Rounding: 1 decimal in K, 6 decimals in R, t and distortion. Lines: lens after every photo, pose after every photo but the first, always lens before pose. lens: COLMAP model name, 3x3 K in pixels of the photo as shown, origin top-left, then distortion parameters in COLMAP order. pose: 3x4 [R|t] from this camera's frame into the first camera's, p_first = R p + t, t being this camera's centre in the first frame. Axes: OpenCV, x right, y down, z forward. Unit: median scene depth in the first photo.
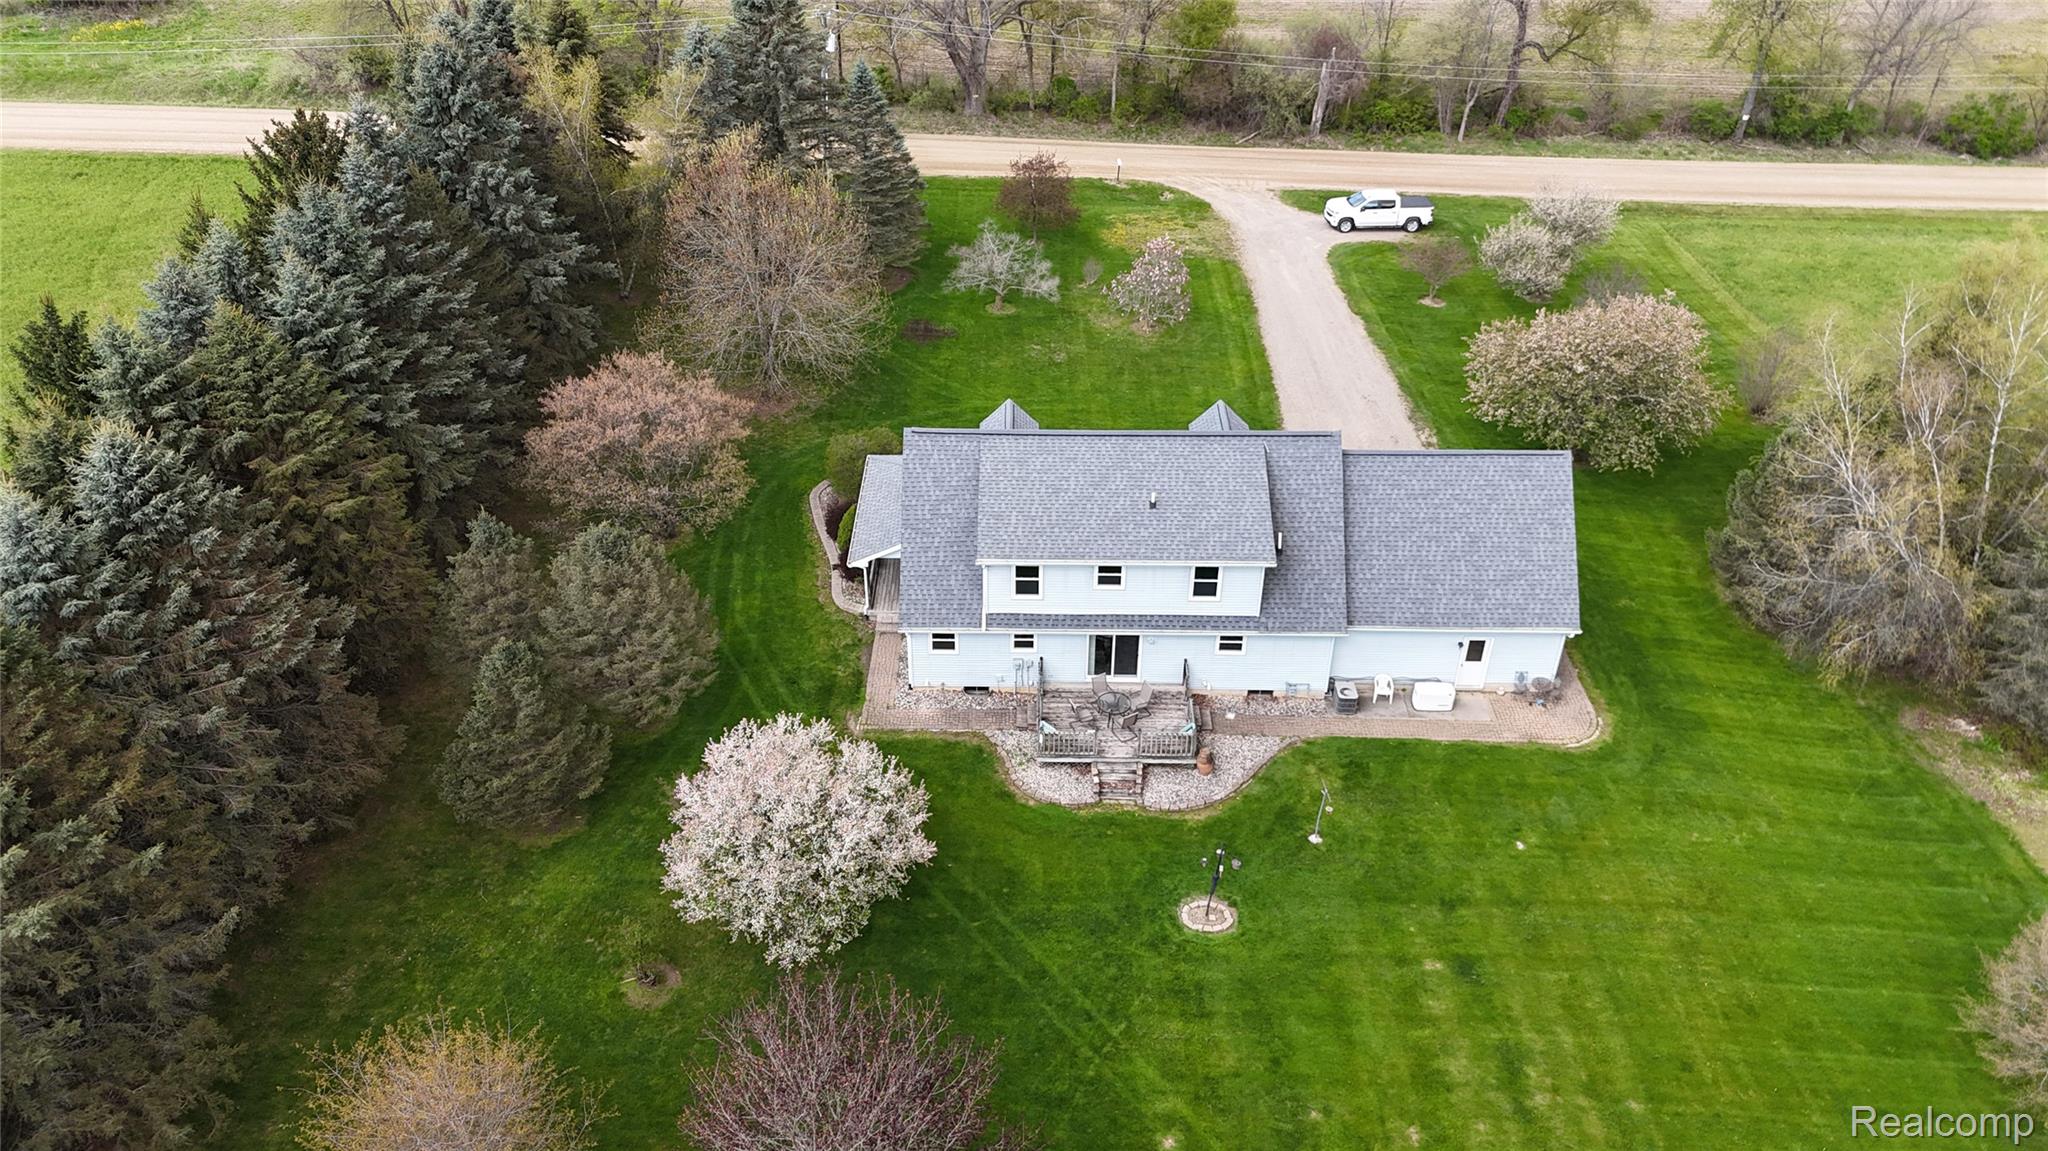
lens RADIAL K [[1358.2, 0, 1021.7], [0, 1358.2, 576.1], [0, 0, 1]] dist [0.038774, 0.000259]
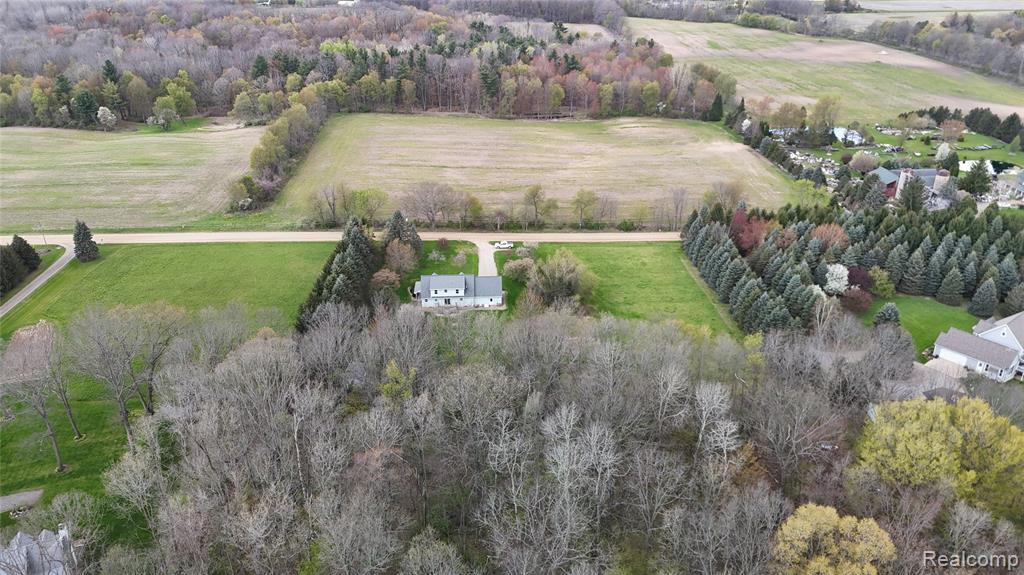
lens RADIAL K [[679.1, 0, 512.9], [0, 679.1, 287.6], [0, 0, 1]] dist [0.038774, 0.000259]
pose [[0.998045, -0.032048, 0.053660, 0.166206], [0.041051, 0.983512, -0.176123, 0.482176], [-0.047130, 0.177981, 0.982905, -2.069789]]
